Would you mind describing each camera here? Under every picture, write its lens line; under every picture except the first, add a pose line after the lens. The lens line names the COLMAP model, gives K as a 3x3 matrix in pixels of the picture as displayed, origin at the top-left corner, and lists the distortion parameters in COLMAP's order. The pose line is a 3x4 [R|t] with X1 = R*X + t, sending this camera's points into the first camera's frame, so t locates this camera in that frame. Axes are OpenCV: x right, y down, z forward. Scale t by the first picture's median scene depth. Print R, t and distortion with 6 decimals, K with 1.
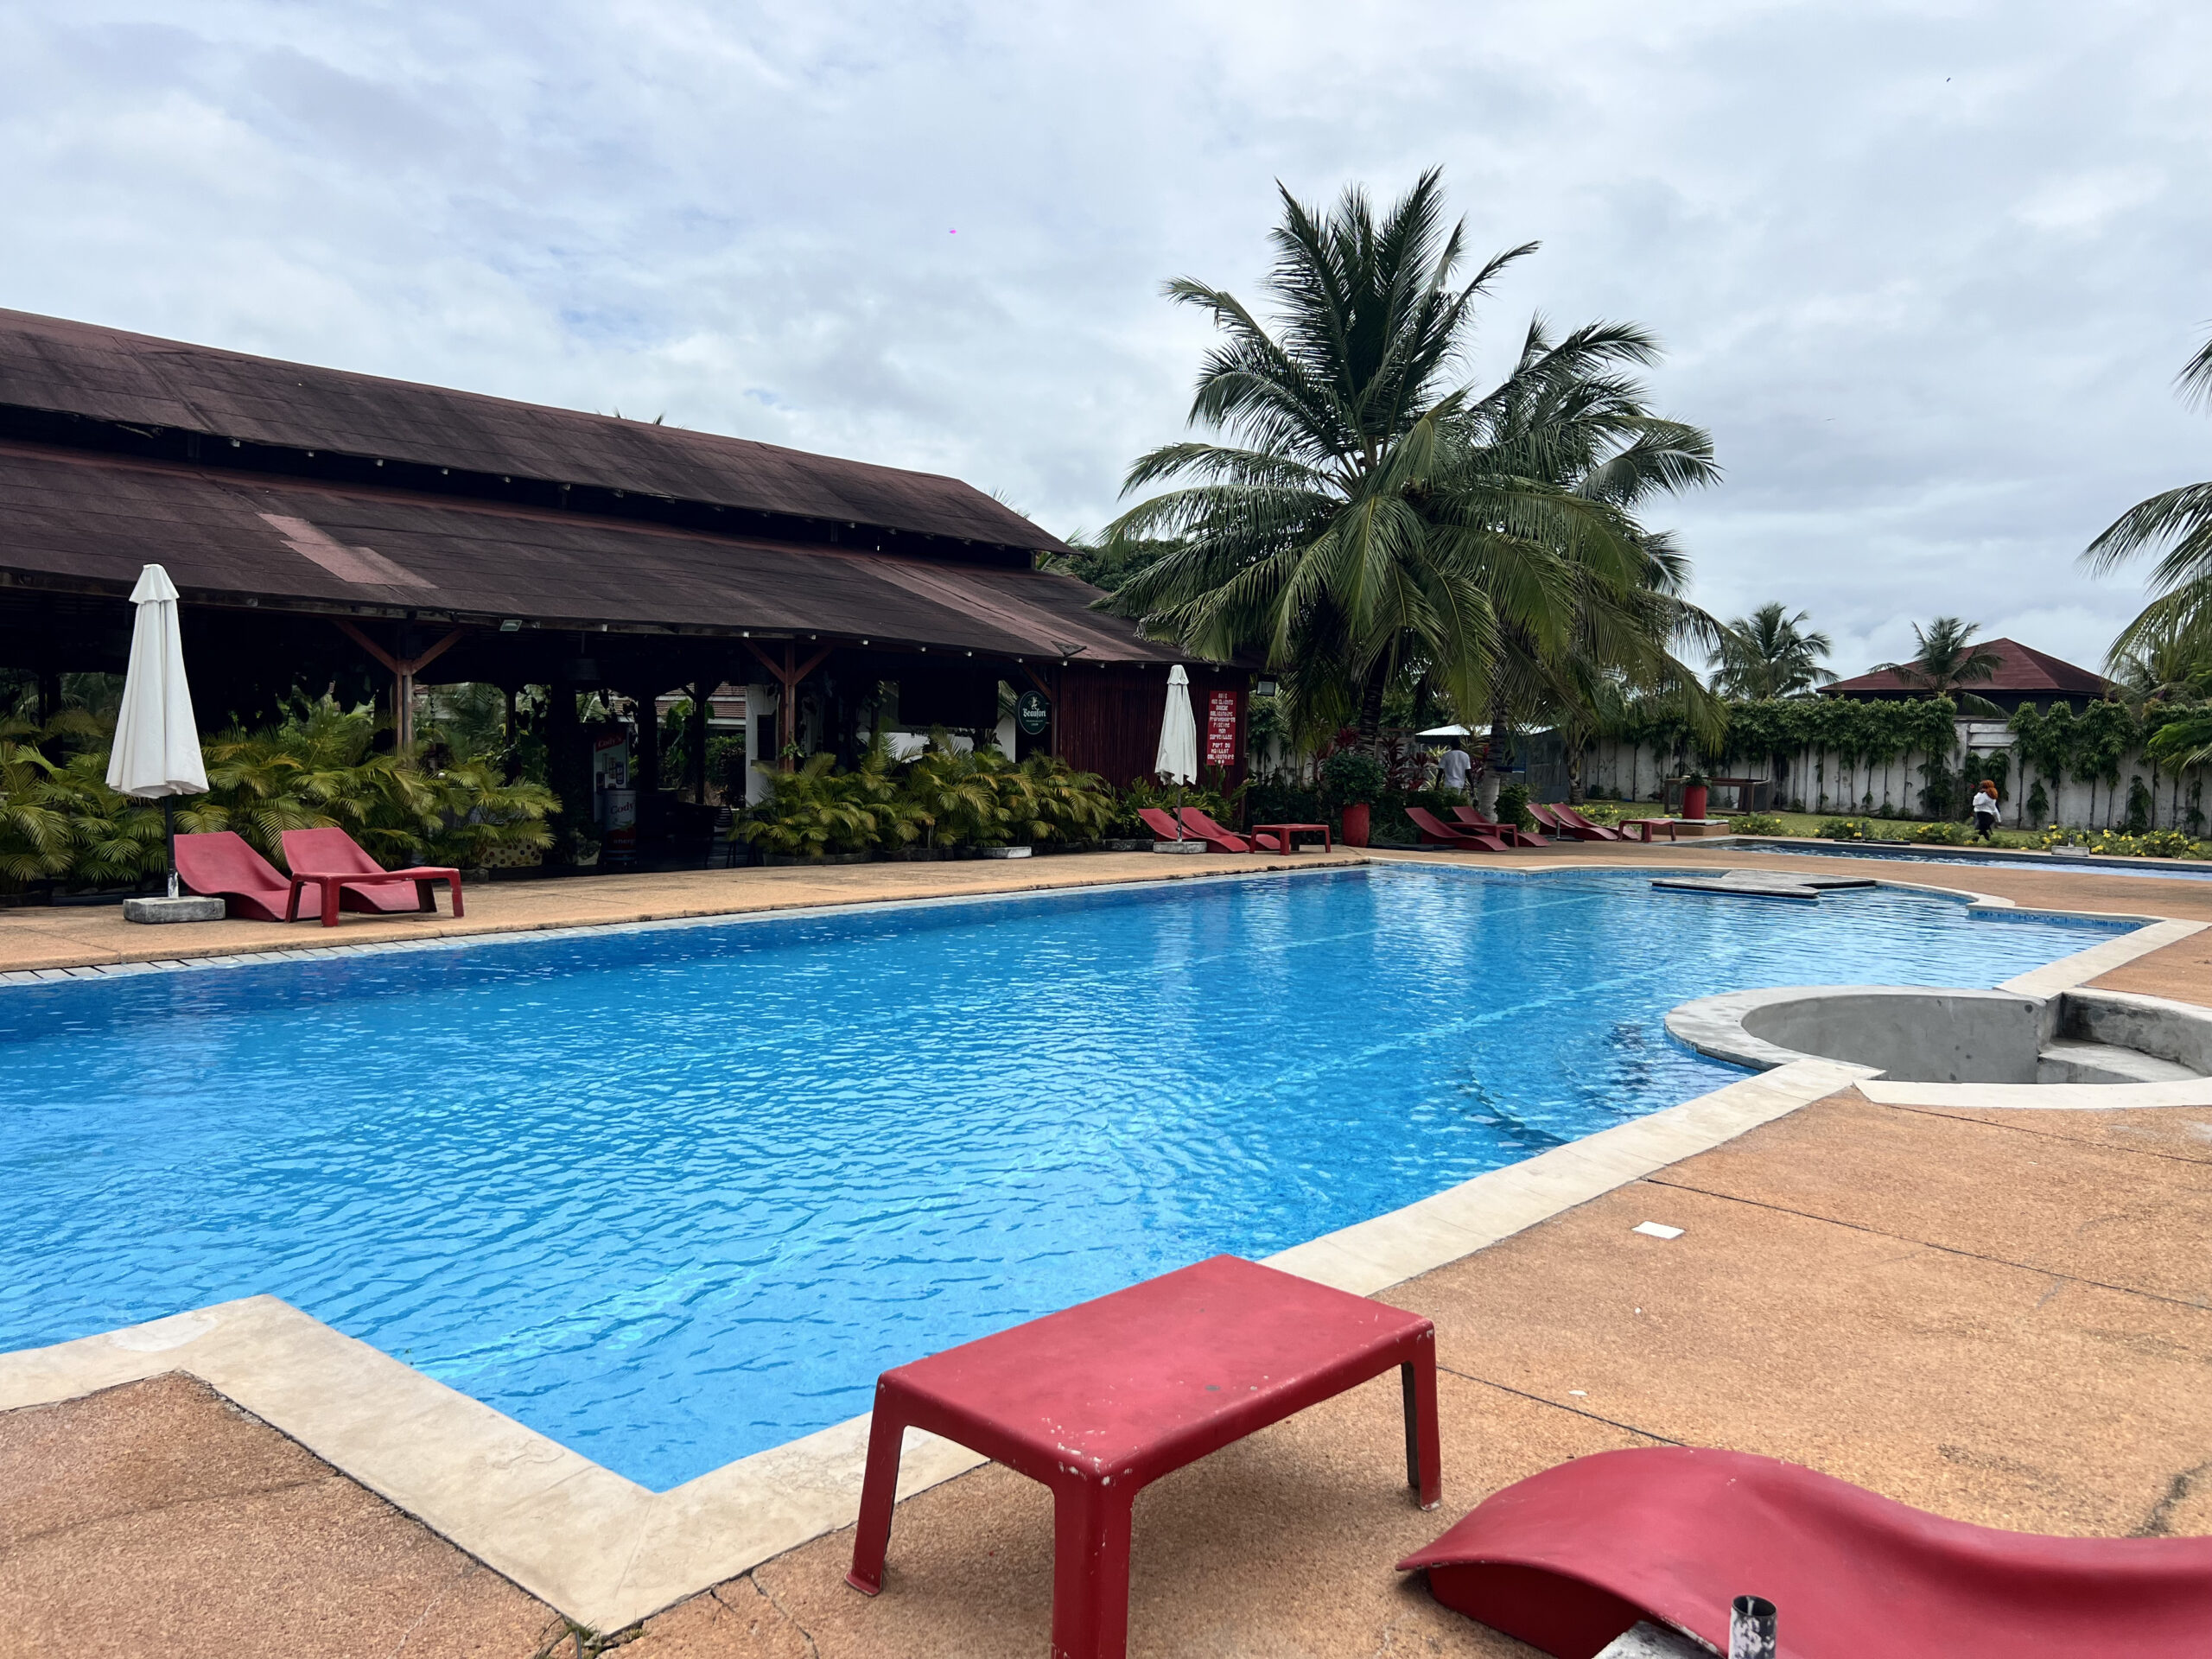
lens RADIAL K [[1657.6, 0, 1106.0], [0, 1657.6, 829.5], [0, 0, 1]] dist [-0.001482, 0.000243]
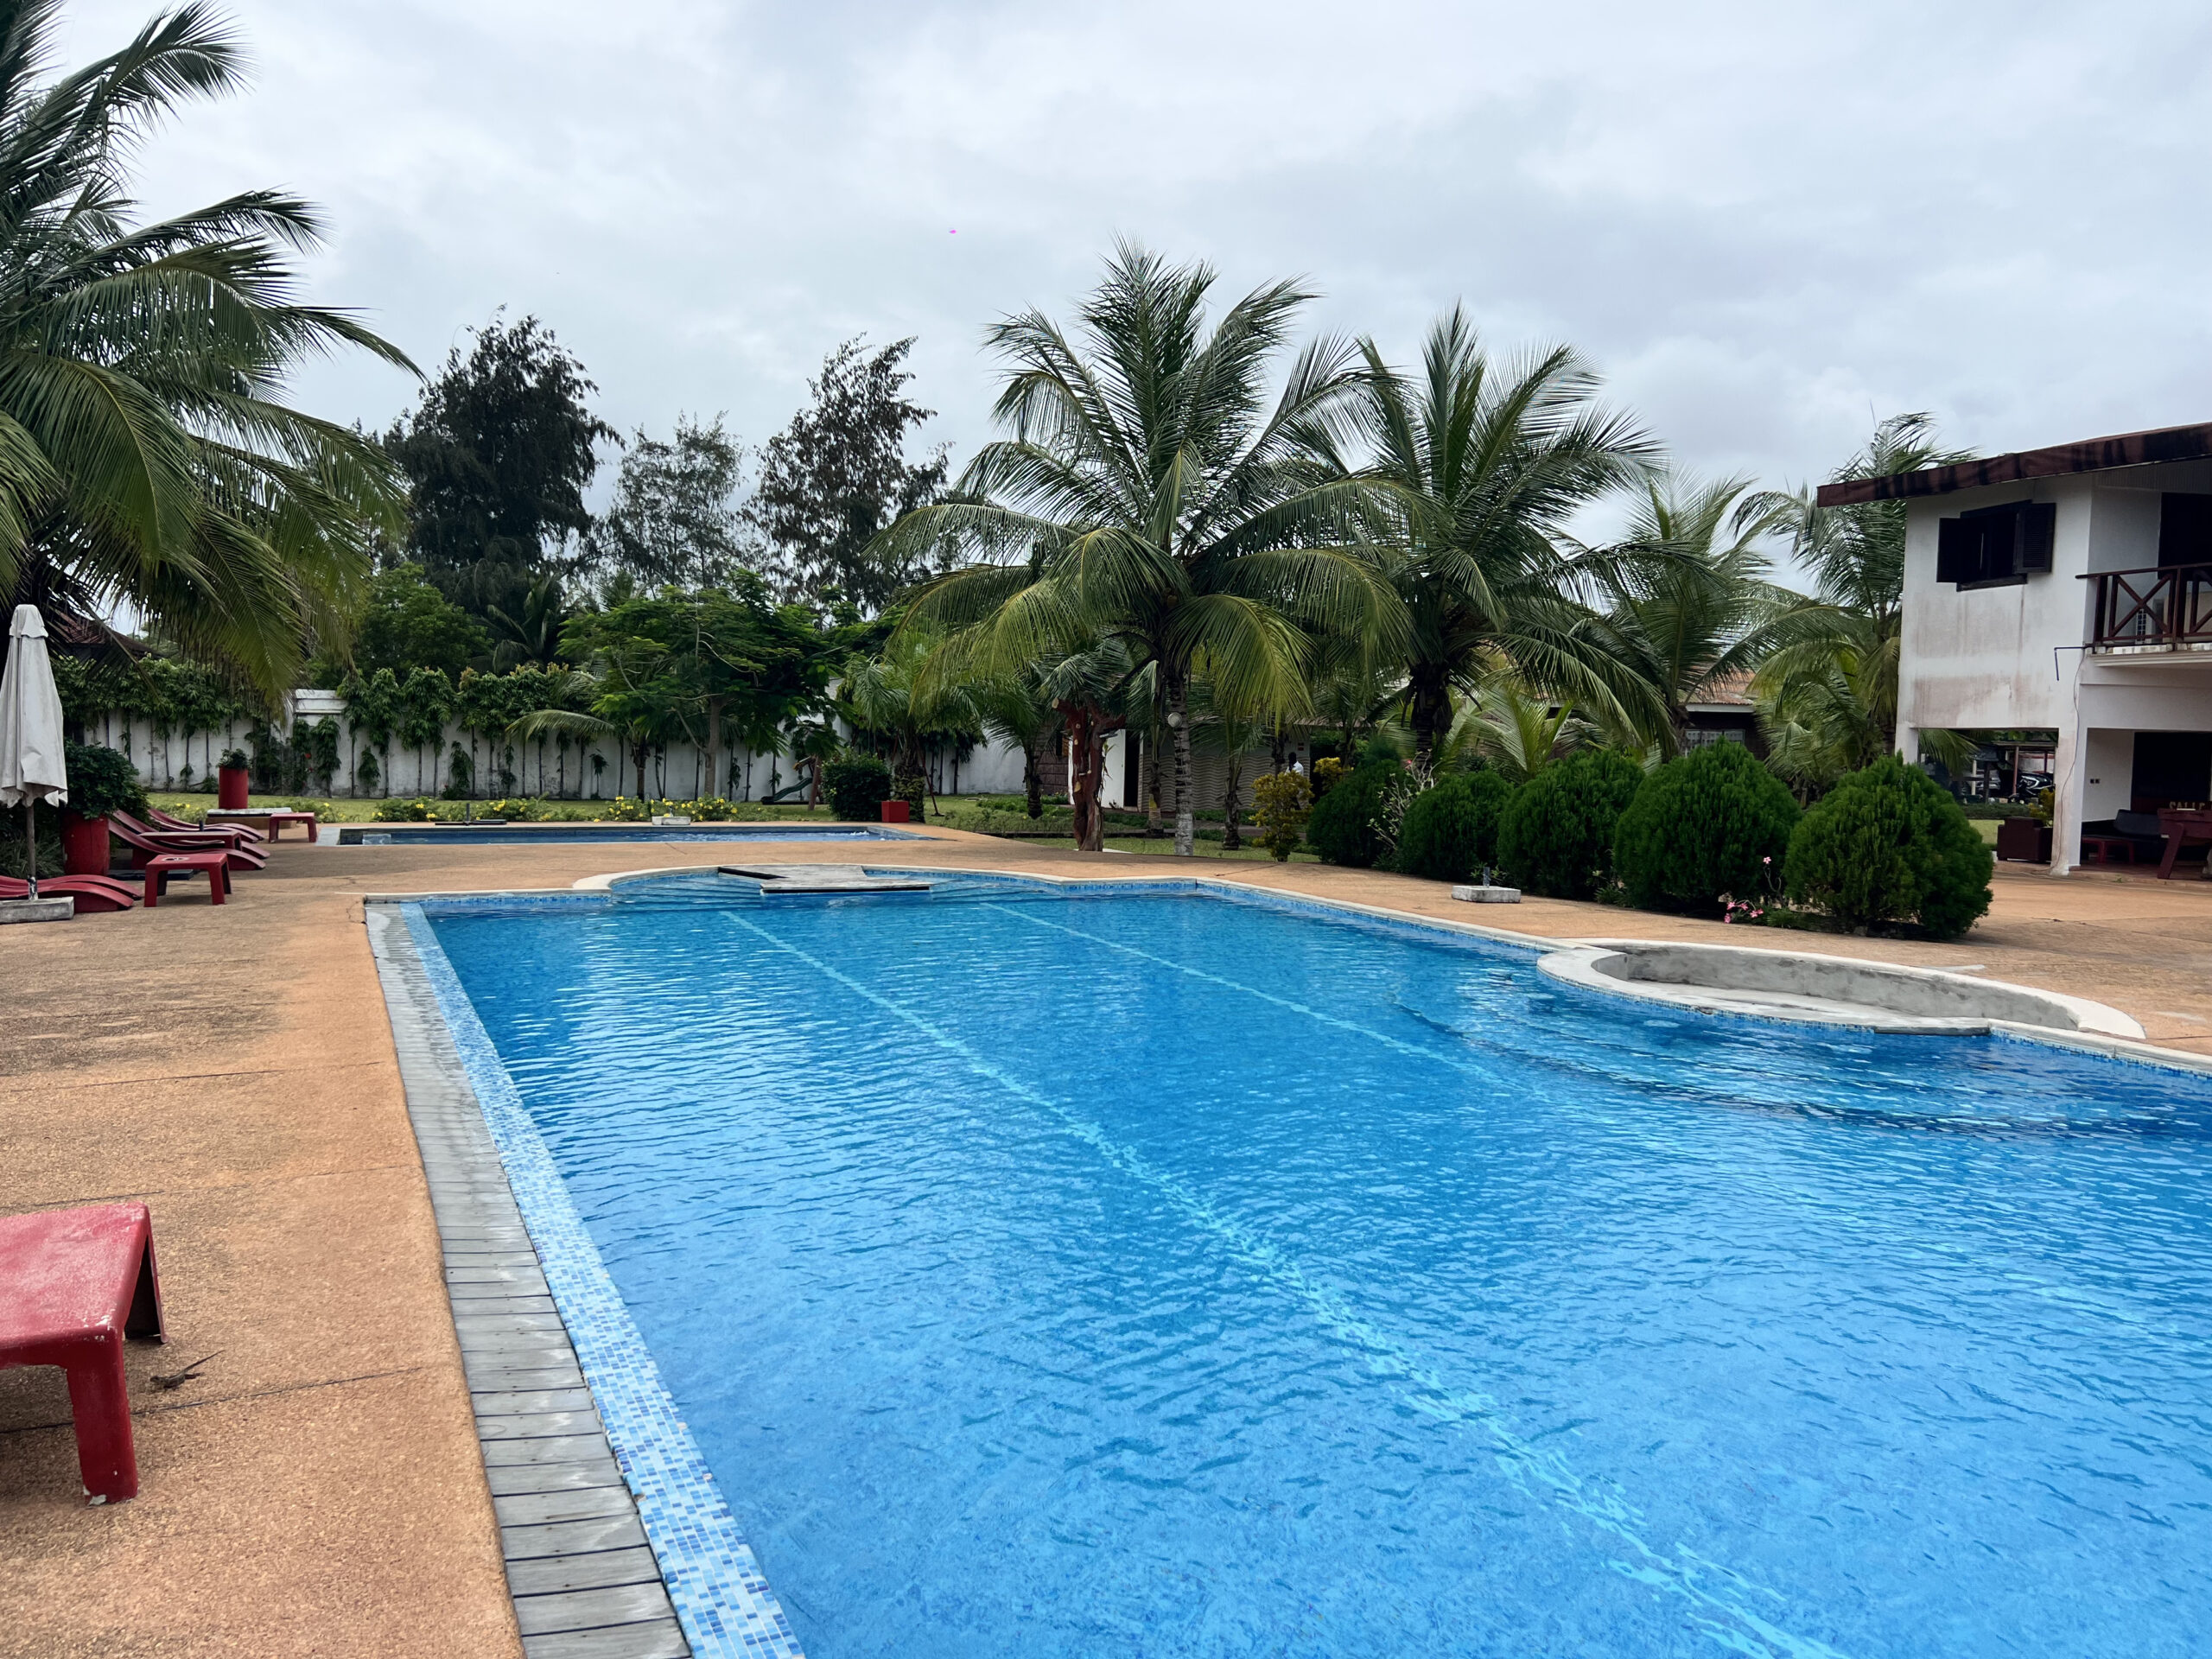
lens RADIAL K [[1657.6, 0, 1106.0], [0, 1657.6, 829.5], [0, 0, 1]] dist [-0.001482, 0.000243]
pose [[0.368577, -0.068473, 0.927072, -0.195758], [0.039791, 0.997532, 0.057857, -0.020567], [-0.928745, 0.015564, 0.370391, 0.224411]]
